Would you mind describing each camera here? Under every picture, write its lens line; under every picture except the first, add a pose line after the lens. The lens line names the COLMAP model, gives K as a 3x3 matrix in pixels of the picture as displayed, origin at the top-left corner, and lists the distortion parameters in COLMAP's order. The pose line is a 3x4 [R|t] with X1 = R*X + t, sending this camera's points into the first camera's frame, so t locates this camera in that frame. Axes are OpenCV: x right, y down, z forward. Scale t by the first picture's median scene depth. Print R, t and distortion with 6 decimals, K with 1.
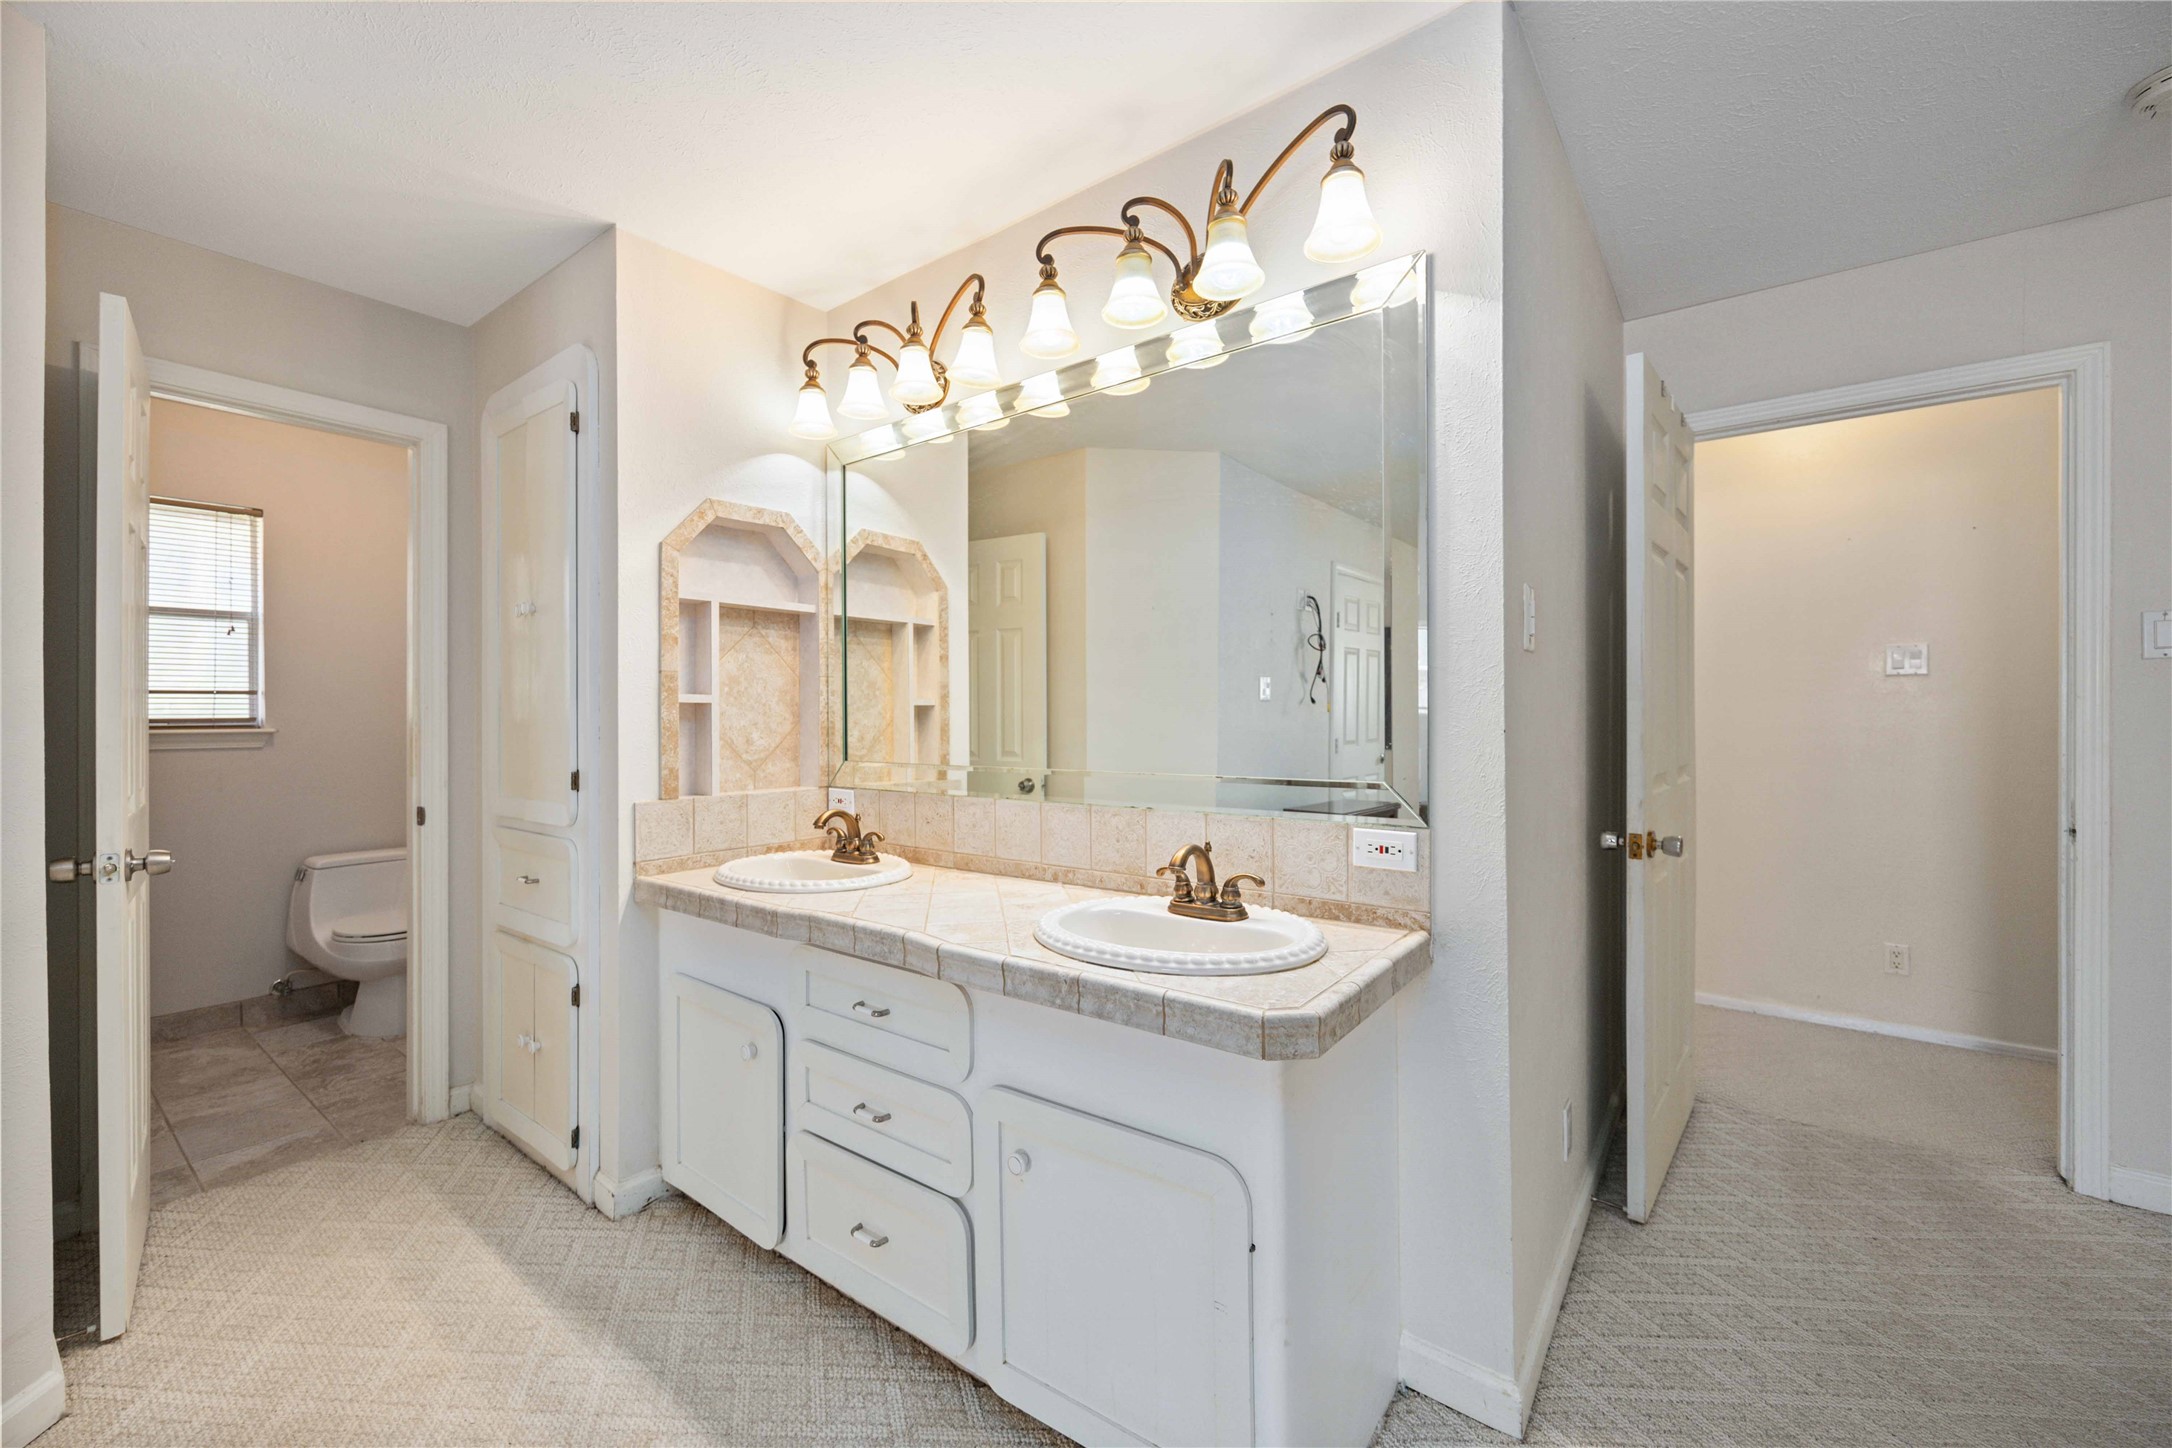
lens RADIAL K [[870.1, 0, 1078.0], [0, 870.1, 719.1], [0, 0, 1]] dist [-0.004299, 0.000409]
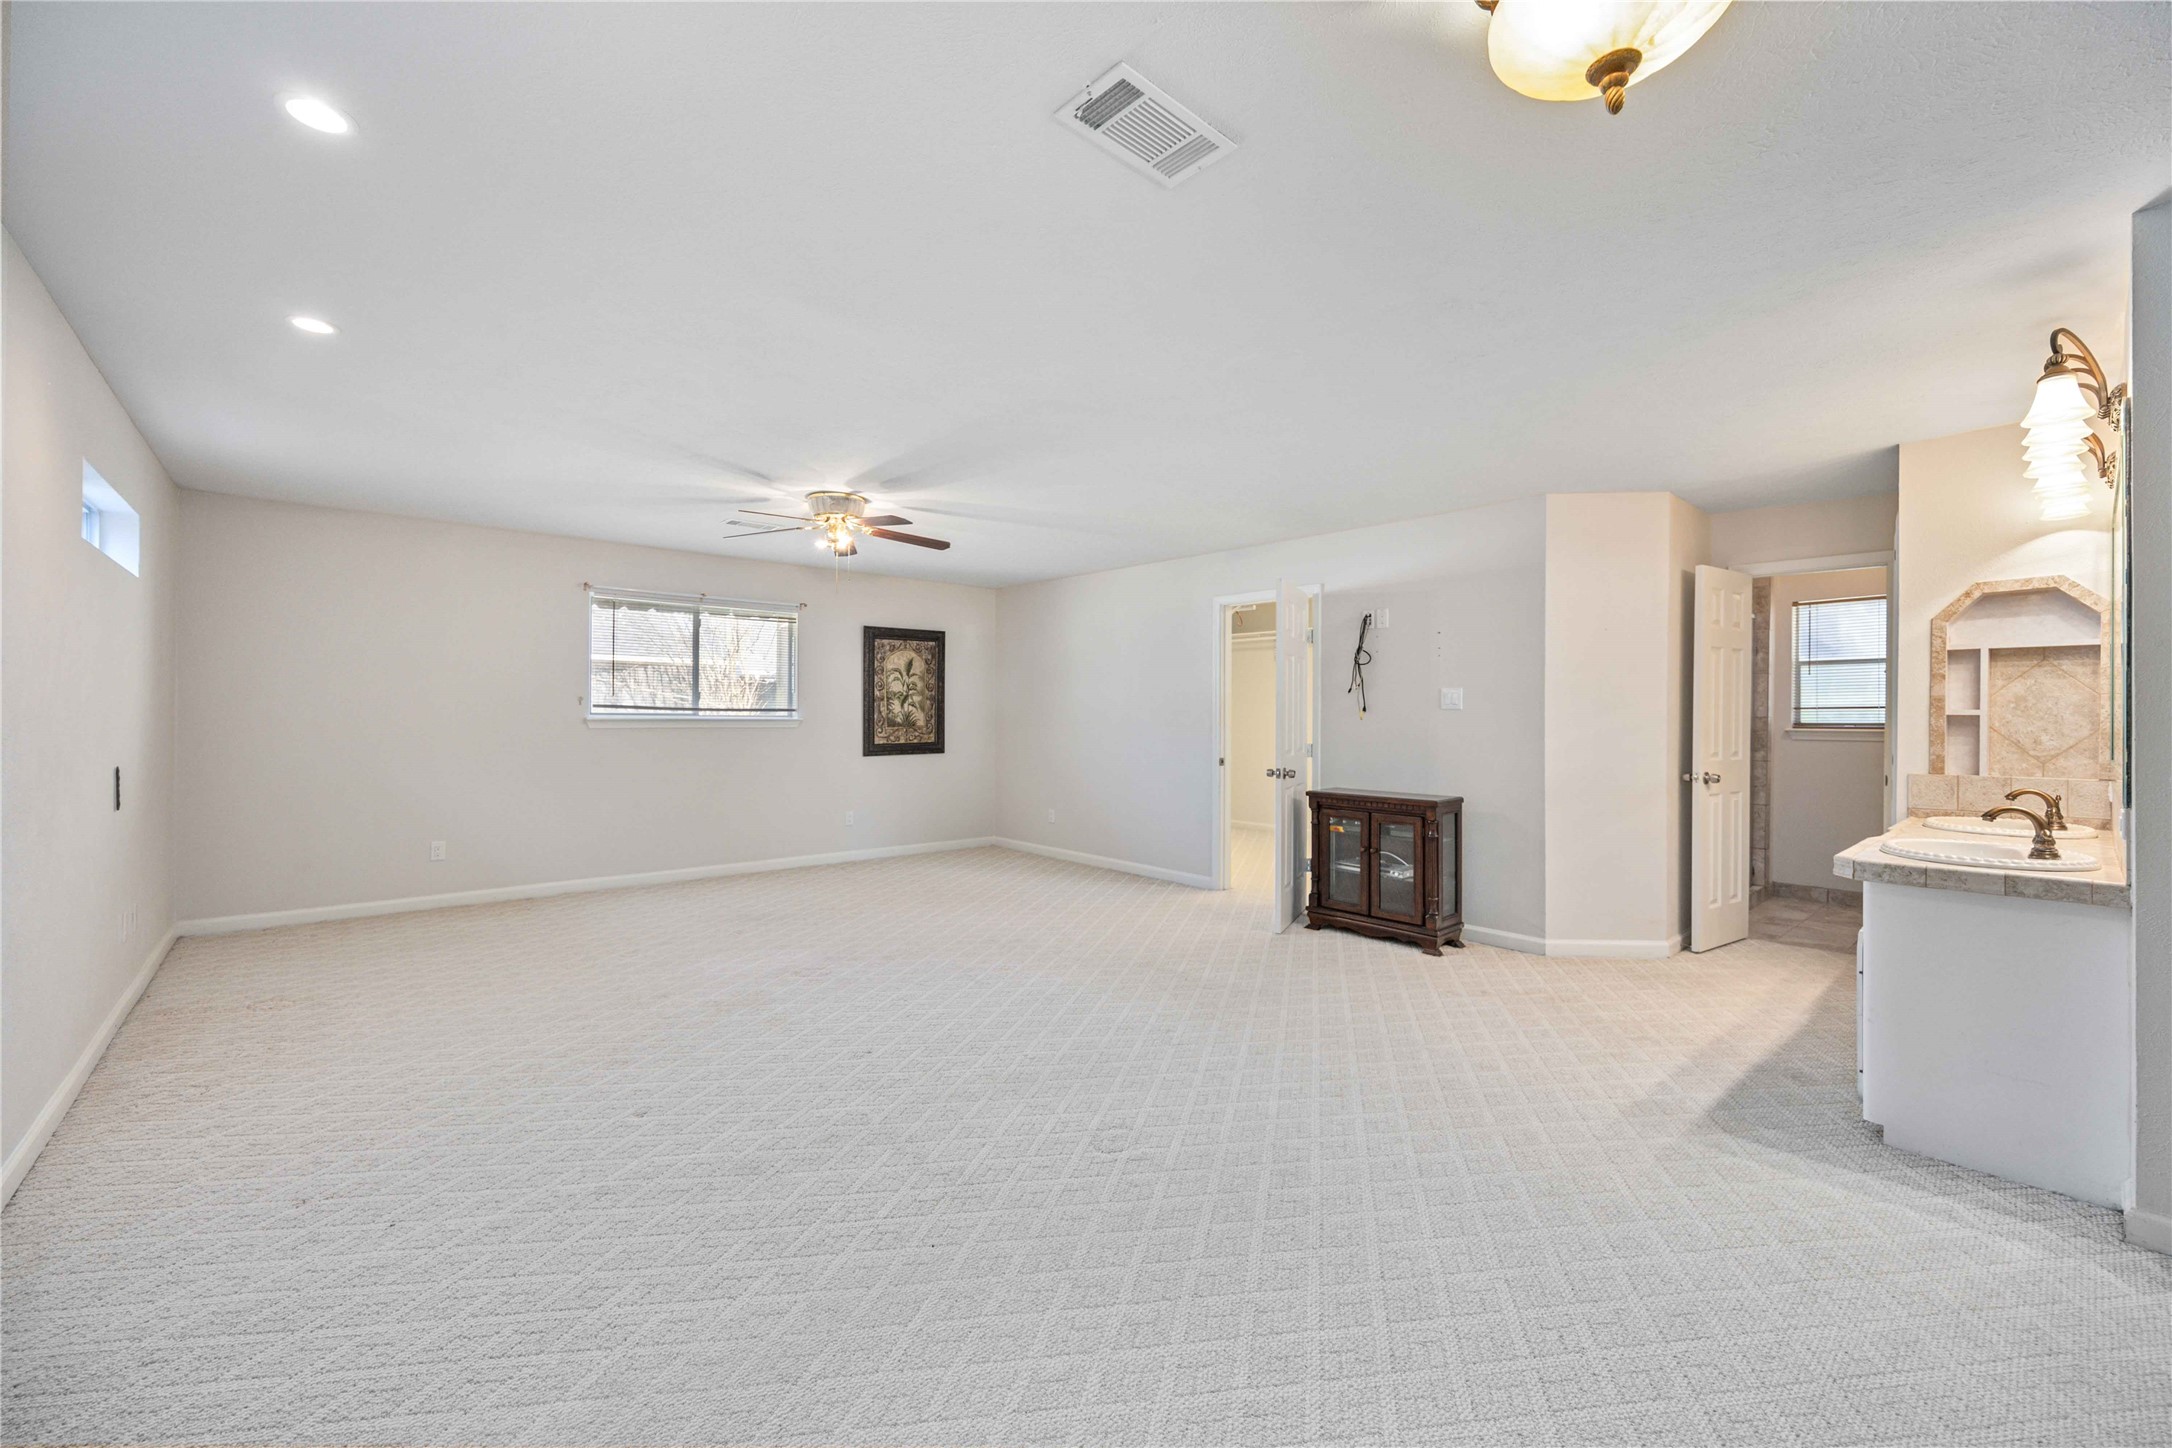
lens RADIAL K [[870.1, 0, 1068.7], [0, 870.1, 719.9], [0, 0, 1]] dist [-0.004299, 0.000409]
pose [[-0.183358, 0.005357, -0.983032, 1.331336], [-0.004084, 0.999972, 0.006211, -0.012770], [0.983038, 0.005153, -0.183331, -0.289926]]
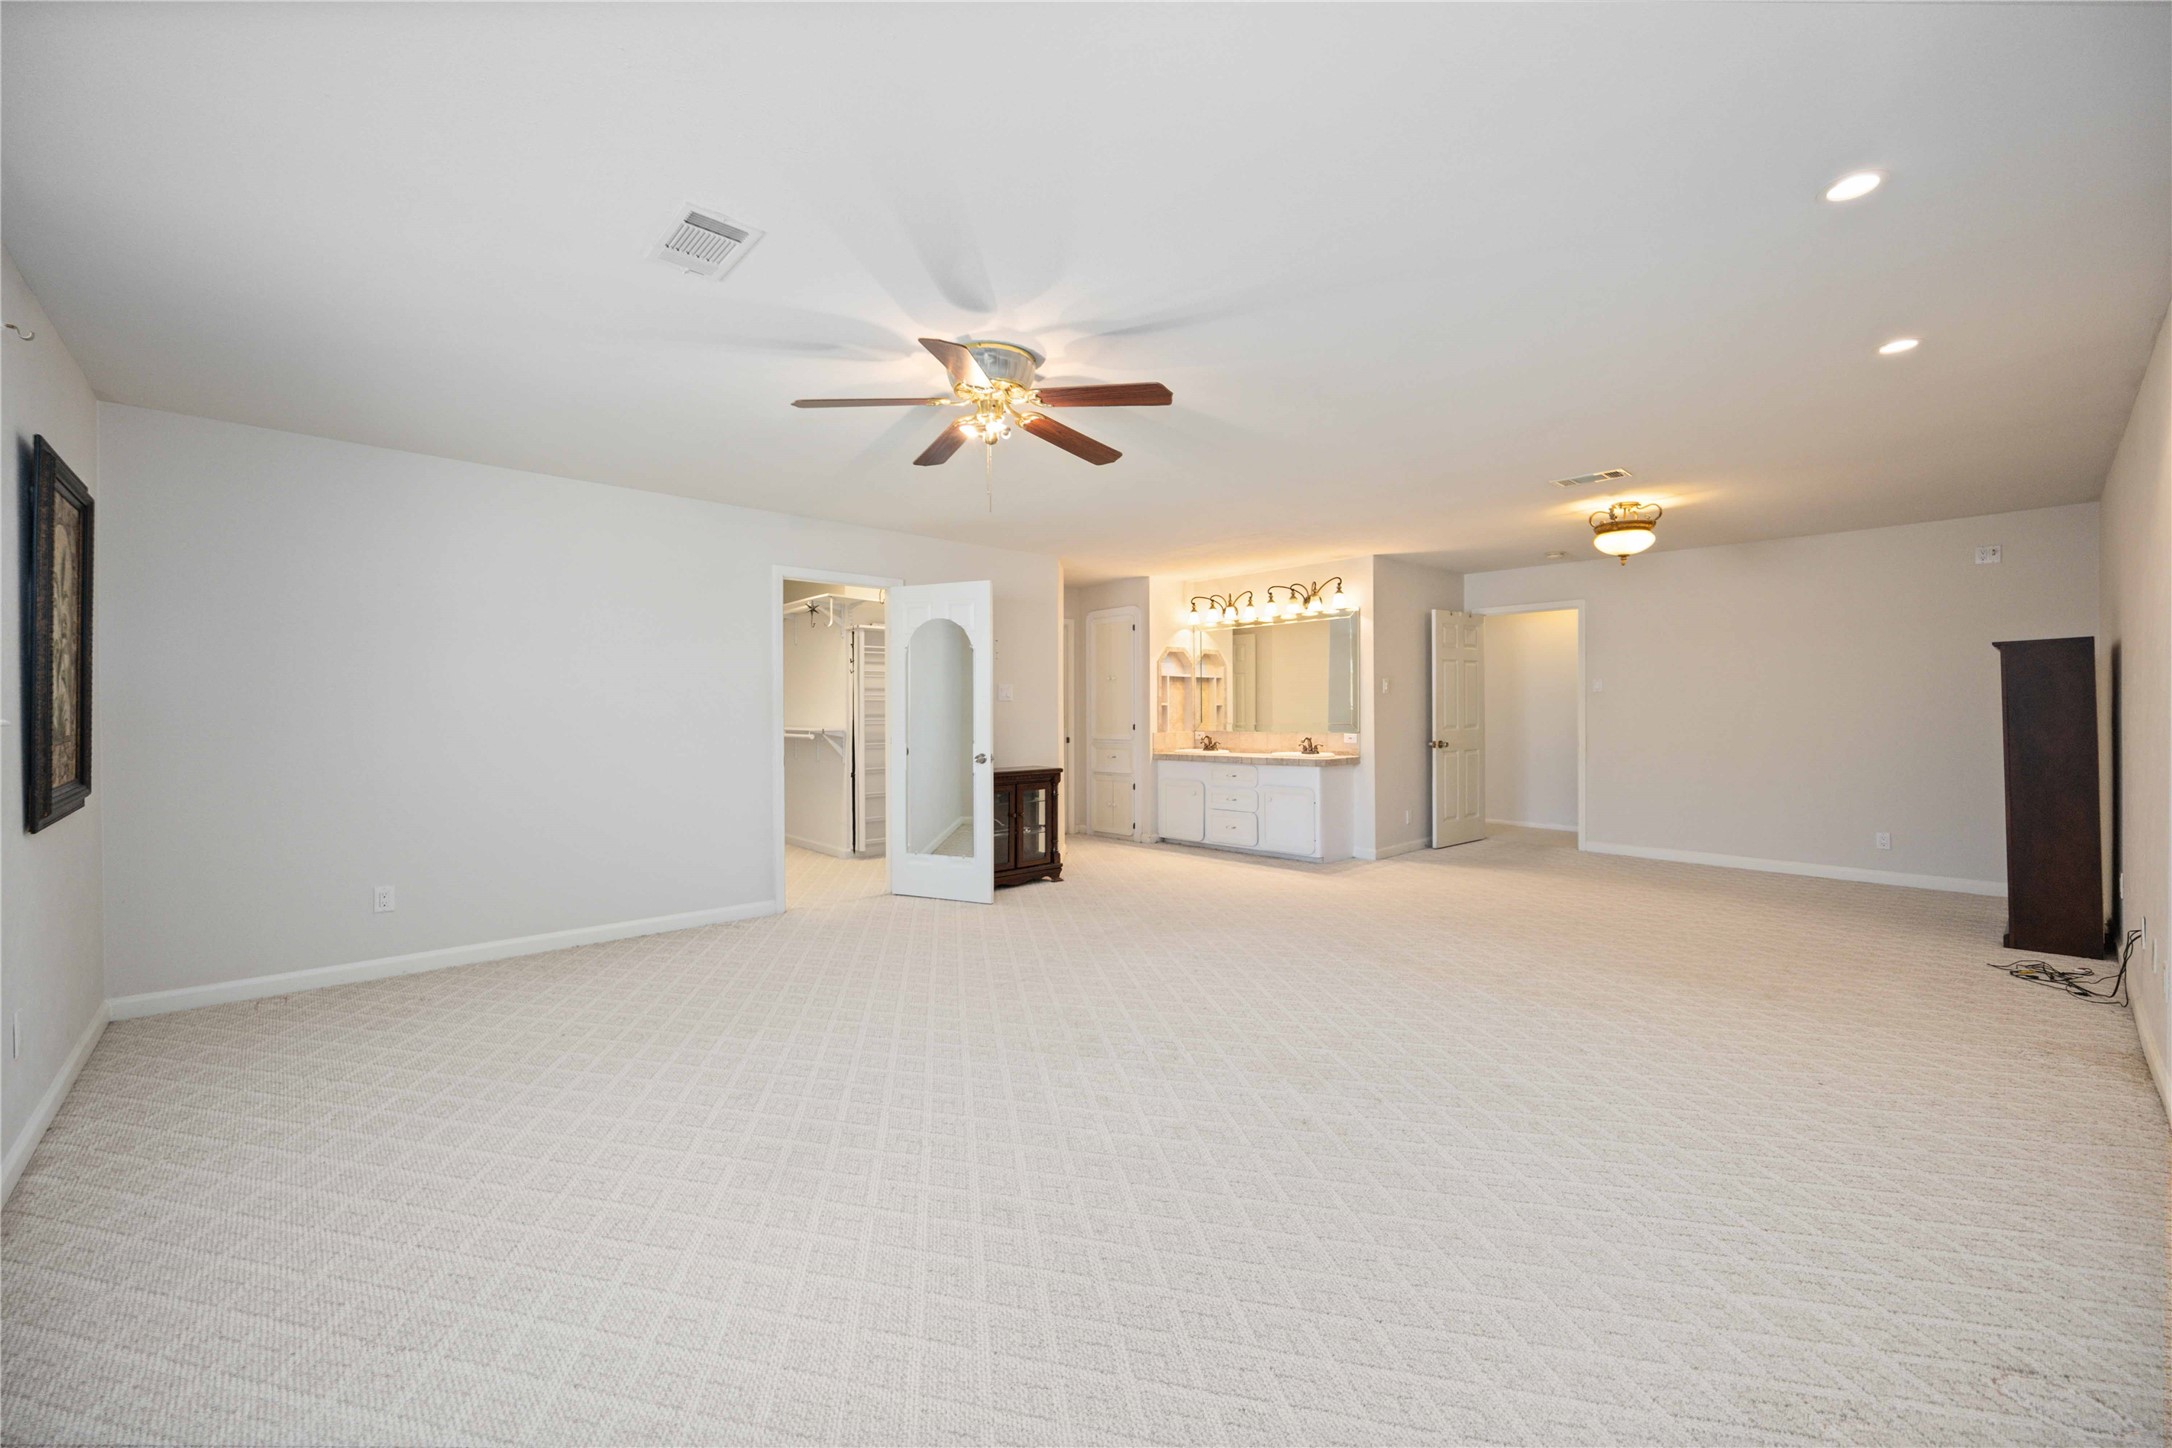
lens RADIAL K [[870.1, 0, 1088.7], [0, 870.1, 708.1], [0, 0, 1]] dist [-0.004299, 0.000409]
pose [[0.988261, -0.000695, -0.152771, -0.195358], [0.000434, 0.999998, -0.001740, -0.000254], [0.152772, 0.001654, 0.988260, -2.396336]]
